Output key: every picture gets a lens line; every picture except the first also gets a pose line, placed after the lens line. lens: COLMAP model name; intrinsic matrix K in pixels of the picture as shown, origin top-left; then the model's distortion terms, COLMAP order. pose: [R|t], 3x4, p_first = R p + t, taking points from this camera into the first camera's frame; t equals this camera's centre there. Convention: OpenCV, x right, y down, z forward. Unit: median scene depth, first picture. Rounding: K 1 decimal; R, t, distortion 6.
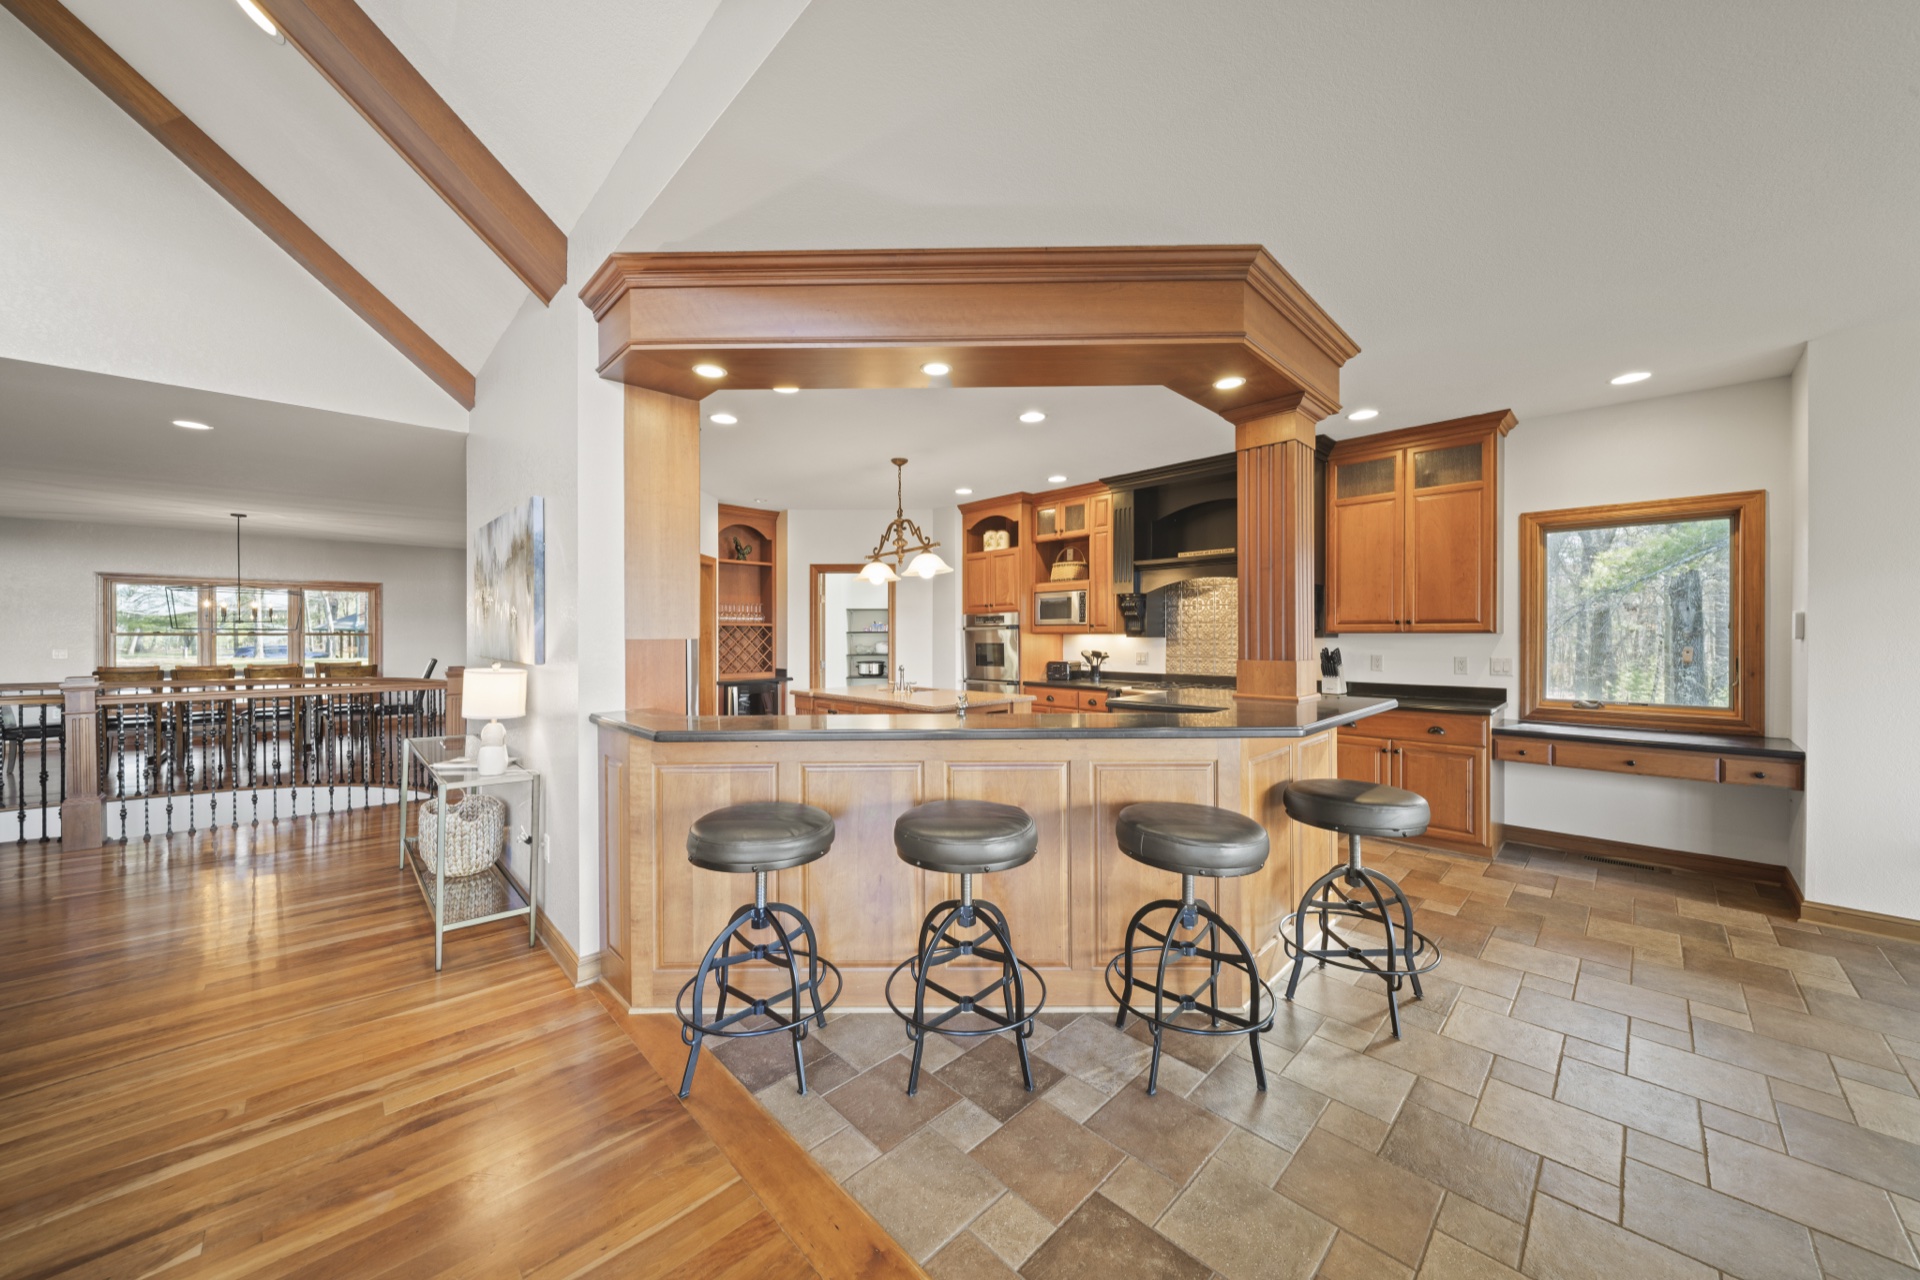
lens RADIAL K [[670.6, 0, 960.3], [0, 670.6, 642.7], [0, 0, 1]] dist [-0.000306, -0.000101]
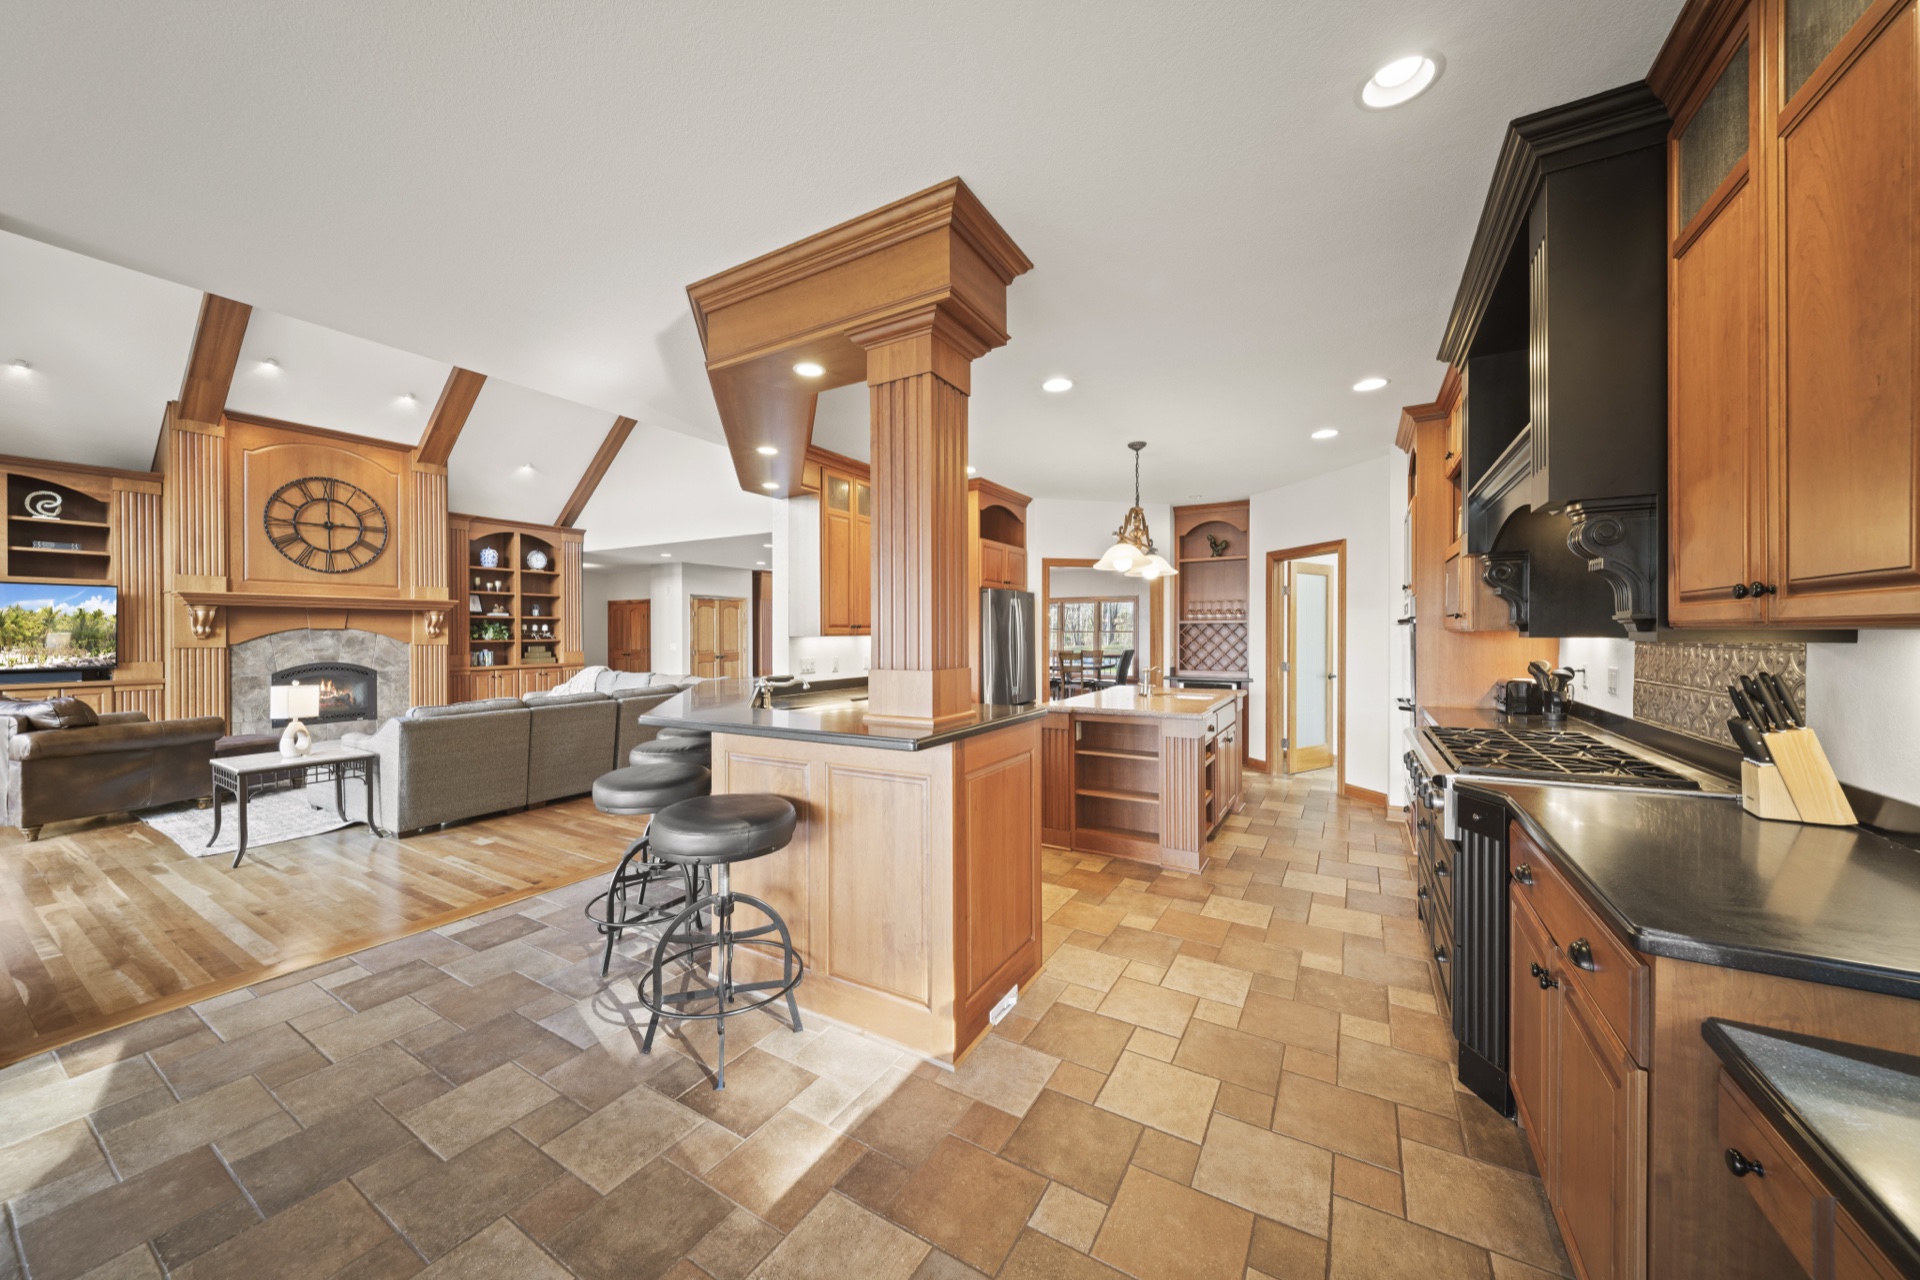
lens RADIAL K [[670.6, 0, 959.0], [0, 670.6, 635.1], [0, 0, 1]] dist [-0.000306, -0.000101]
pose [[0.252838, 0.000843, -0.967508, 2.430189], [0.000942, 0.999999, 0.001117, -0.029444], [0.967508, -0.001194, 0.252837, 1.691811]]
